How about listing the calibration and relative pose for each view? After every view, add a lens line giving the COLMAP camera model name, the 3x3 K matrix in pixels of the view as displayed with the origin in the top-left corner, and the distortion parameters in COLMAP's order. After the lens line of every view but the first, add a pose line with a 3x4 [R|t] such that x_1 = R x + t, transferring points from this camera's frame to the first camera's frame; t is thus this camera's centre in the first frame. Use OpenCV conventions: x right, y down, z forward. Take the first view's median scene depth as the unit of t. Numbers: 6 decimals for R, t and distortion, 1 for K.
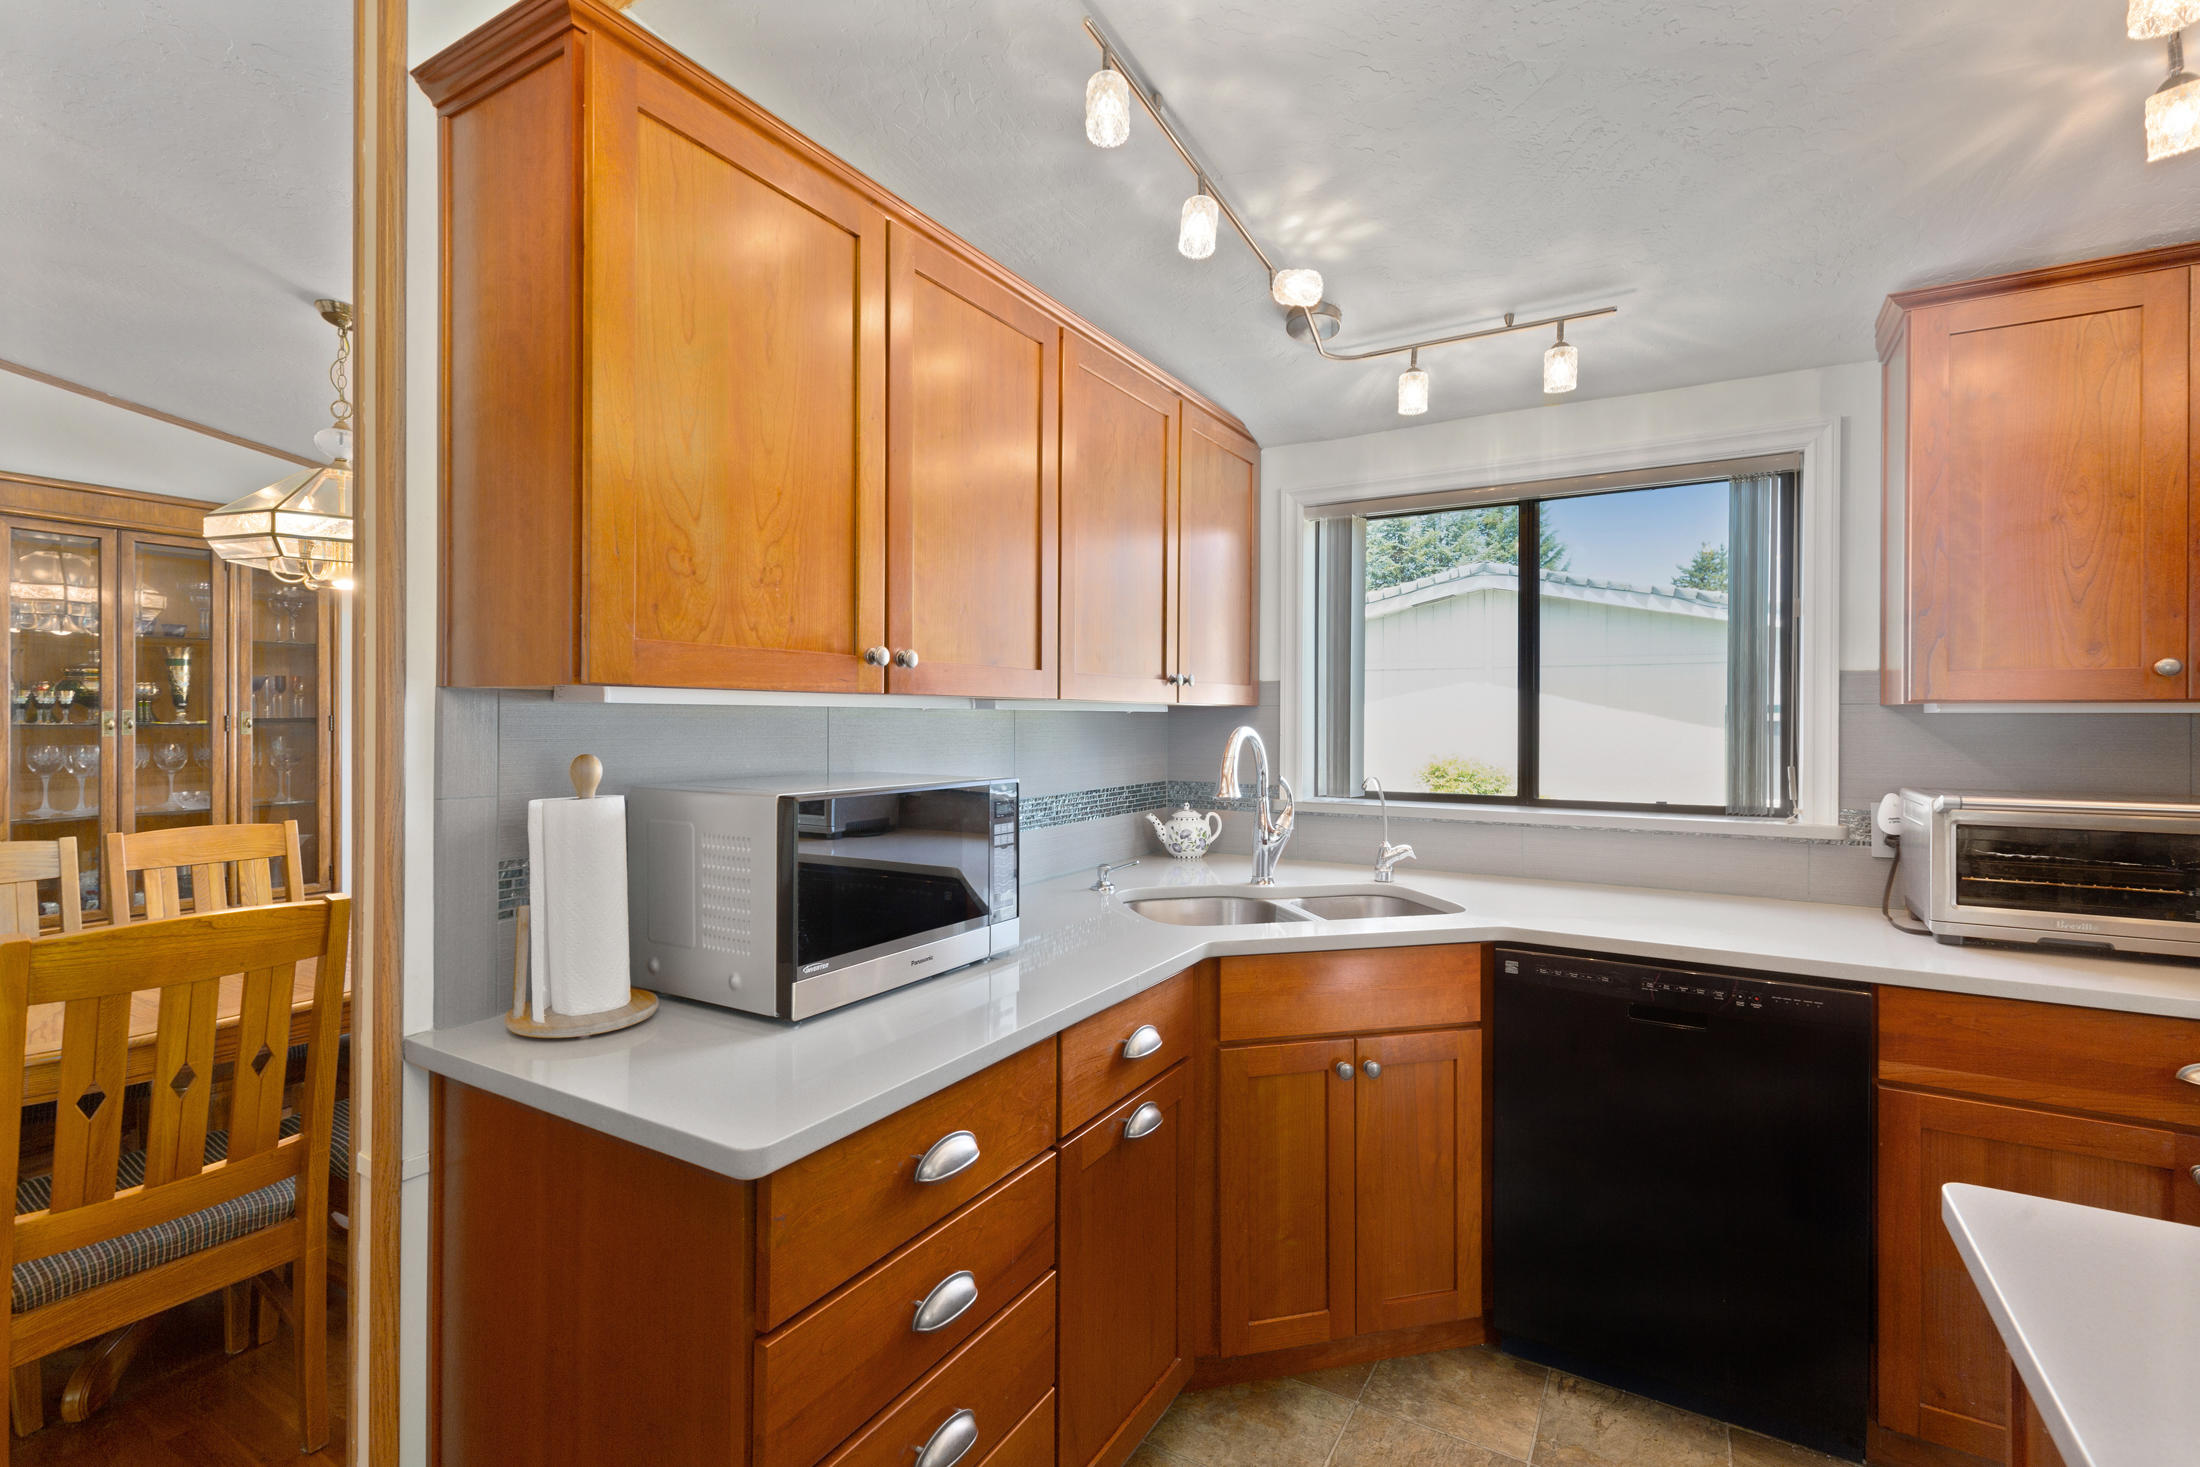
lens RADIAL K [[1000.2, 0, 1107.1], [0, 1000.2, 720.3], [0, 0, 1]] dist [0.006976, -0.001198]
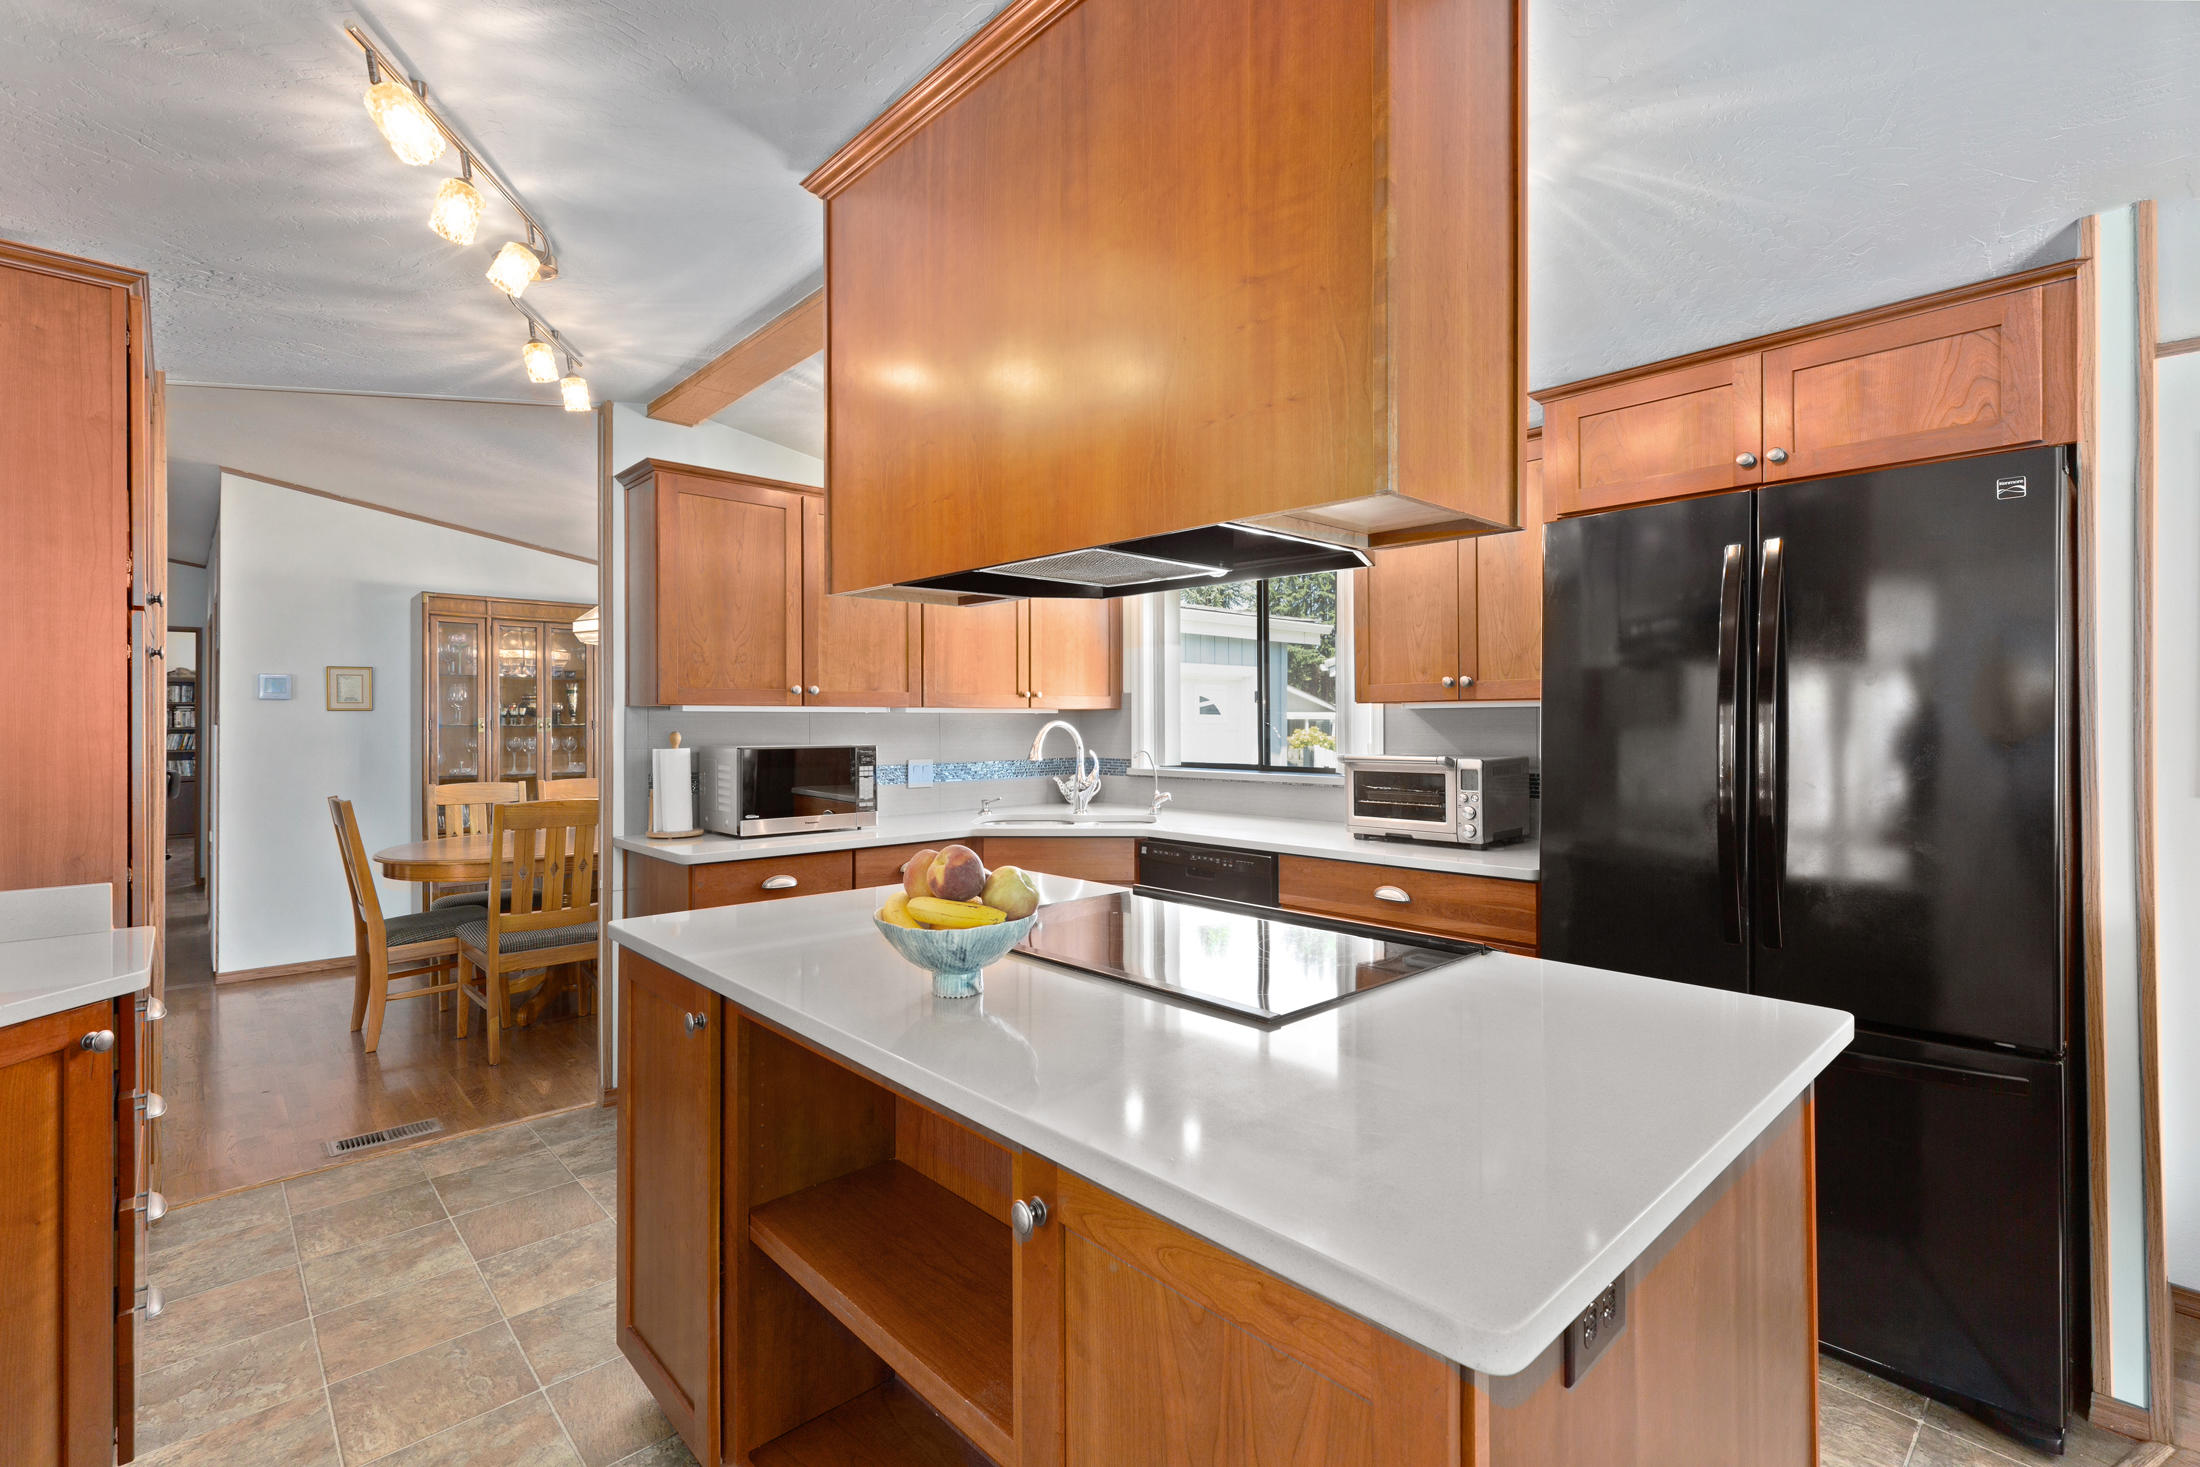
lens RADIAL K [[1000.2, 0, 1097.5], [0, 1000.2, 717.3], [0, 0, 1]] dist [0.006976, -0.001198]
pose [[0.957637, -0.009039, -0.287836, 0.792134], [0.006867, 0.999940, -0.008555, 0.017228], [0.287896, 0.006216, 0.957641, -0.720020]]
